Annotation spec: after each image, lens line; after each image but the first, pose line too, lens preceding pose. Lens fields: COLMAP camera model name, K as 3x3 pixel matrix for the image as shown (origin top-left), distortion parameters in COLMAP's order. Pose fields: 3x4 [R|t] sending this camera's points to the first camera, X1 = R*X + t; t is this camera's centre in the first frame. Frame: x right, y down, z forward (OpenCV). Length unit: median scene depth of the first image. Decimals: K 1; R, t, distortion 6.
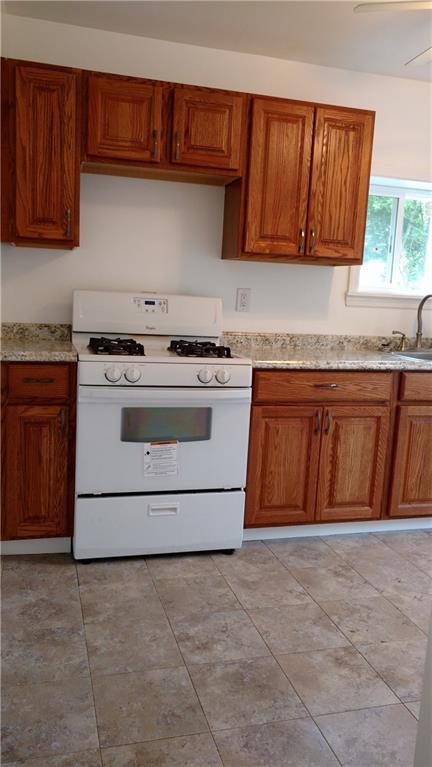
lens RADIAL K [[616.1, 0, 222.0], [0, 616.1, 382.4], [0, 0, 1]] dist [0.002950, 0.016722]
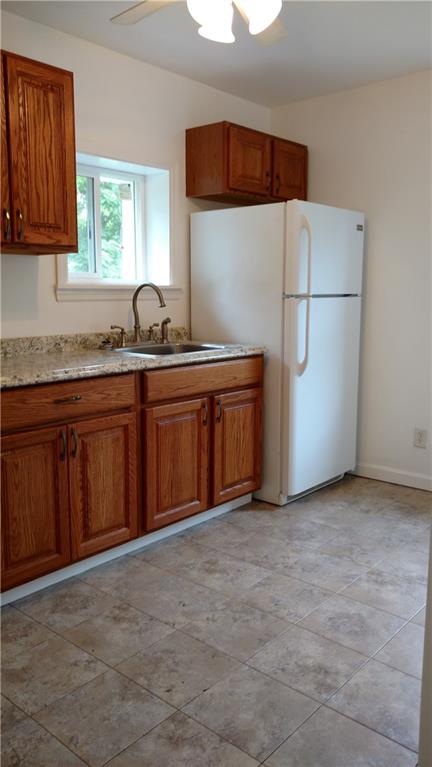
lens RADIAL K [[616.1, 0, 222.0], [0, 616.1, 382.4], [0, 0, 1]] dist [0.002950, 0.016722]
pose [[0.843584, -0.129134, 0.521240, -0.080793], [0.120073, 0.991439, 0.051294, -0.033492], [-0.523402, 0.019317, 0.851867, 0.176032]]
